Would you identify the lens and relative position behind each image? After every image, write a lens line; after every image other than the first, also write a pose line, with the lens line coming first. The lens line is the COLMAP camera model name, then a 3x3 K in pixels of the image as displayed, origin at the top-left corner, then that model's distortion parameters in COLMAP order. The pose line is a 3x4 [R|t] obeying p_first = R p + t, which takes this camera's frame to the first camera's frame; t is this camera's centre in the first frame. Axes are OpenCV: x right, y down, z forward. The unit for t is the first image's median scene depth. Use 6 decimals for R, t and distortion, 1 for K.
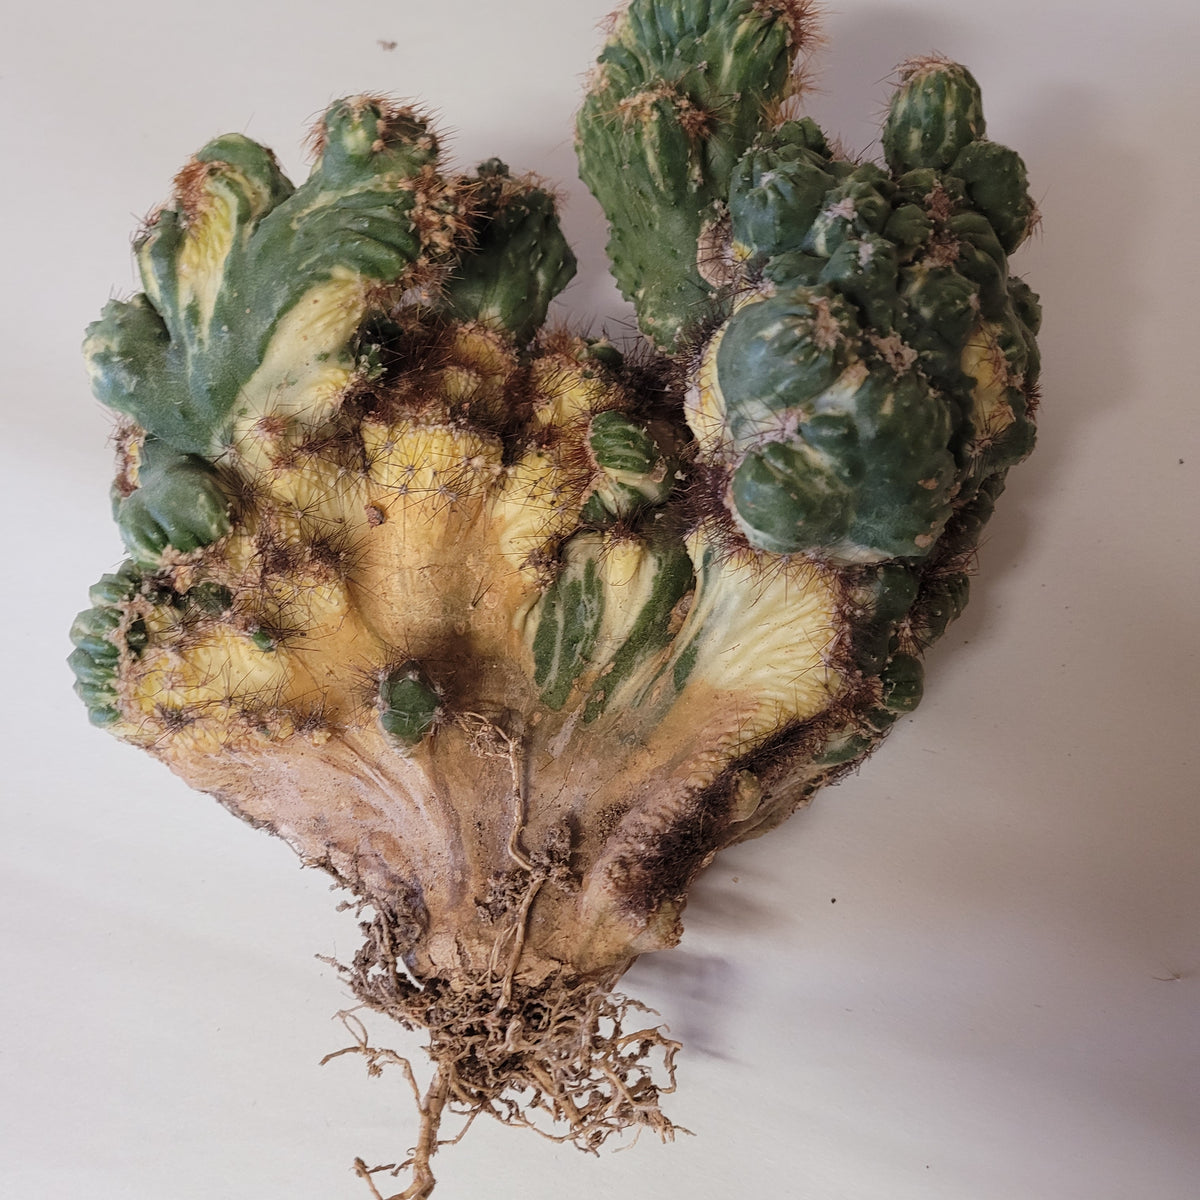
lens RADIAL K [[1275.7, 0, 621.8], [0, 1275.7, 600.0], [0, 0, 1]] dist [-0.001776, -0.018181]
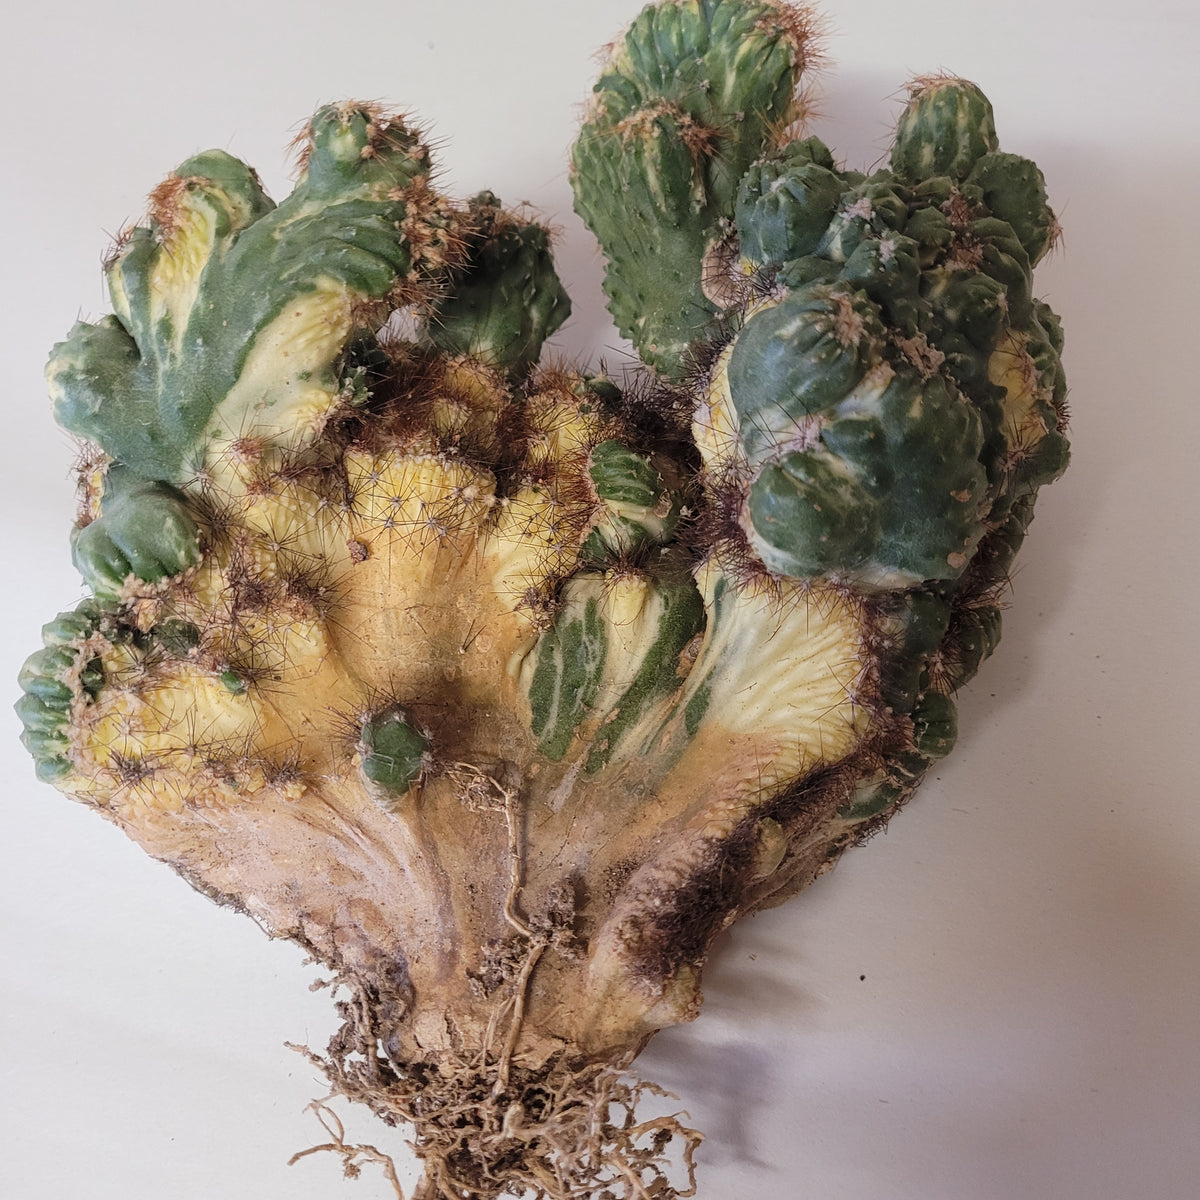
lens RADIAL K [[1275.7, 0, 621.8], [0, 1275.7, 600.0], [0, 0, 1]] dist [-0.001776, -0.018181]
pose [[0.999730, -0.008838, 0.021478, -0.023975], [0.011191, 0.993639, -0.112053, 0.078312], [-0.020351, 0.112263, 0.993470, 0.087253]]
